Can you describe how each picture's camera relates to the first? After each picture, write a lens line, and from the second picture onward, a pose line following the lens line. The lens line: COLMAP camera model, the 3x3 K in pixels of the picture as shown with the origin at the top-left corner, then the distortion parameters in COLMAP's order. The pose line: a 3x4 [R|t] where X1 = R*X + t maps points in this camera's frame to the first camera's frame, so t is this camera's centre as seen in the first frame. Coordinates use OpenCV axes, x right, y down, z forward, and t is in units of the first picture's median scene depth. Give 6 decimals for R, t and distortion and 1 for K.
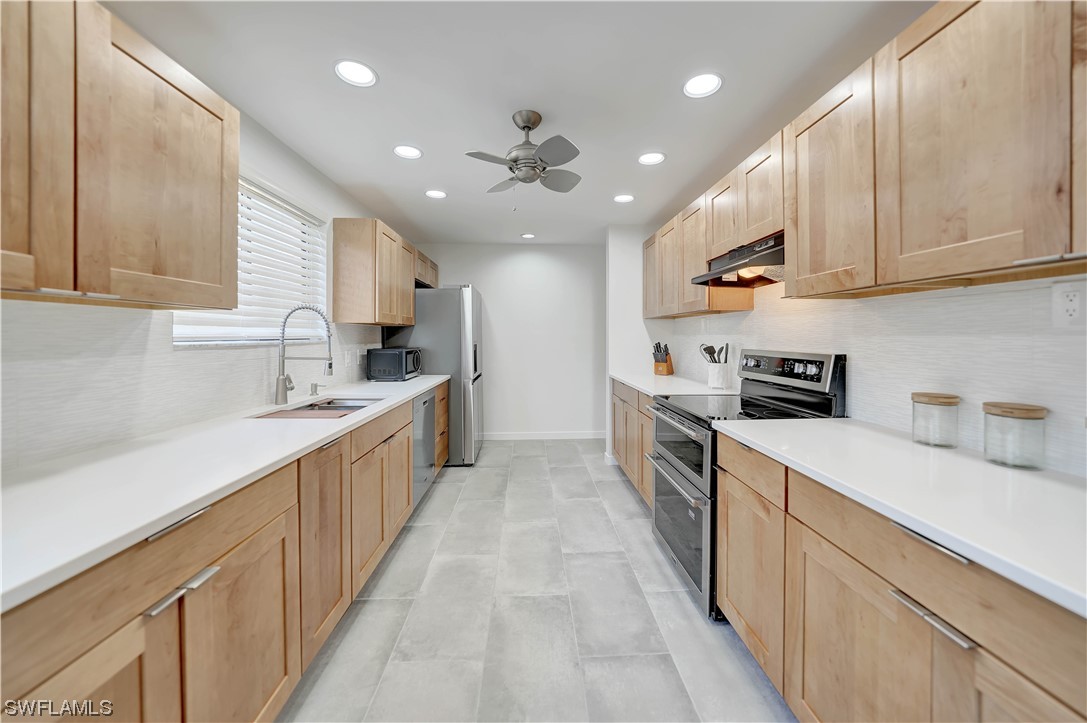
lens RADIAL K [[385.0, 0, 545.2], [0, 385.0, 352.6], [0, 0, 1]] dist [-0.026219, 0.005331]
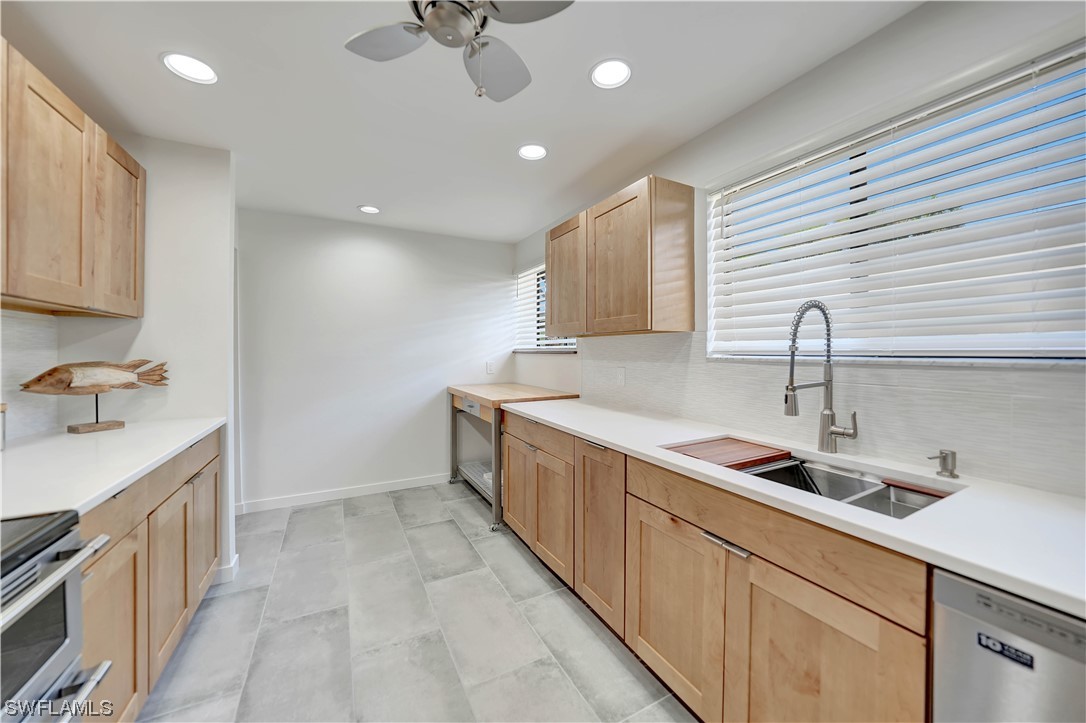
lens RADIAL K [[384.7, 0, 544.7], [0, 384.7, 352.6], [0, 0, 1]] dist [-0.026219, 0.005331]
pose [[-0.905157, 0.000352, -0.425077, 0.057181], [-0.018093, 0.999061, 0.039355, -0.073478], [0.424692, 0.043313, -0.904301, 1.820635]]
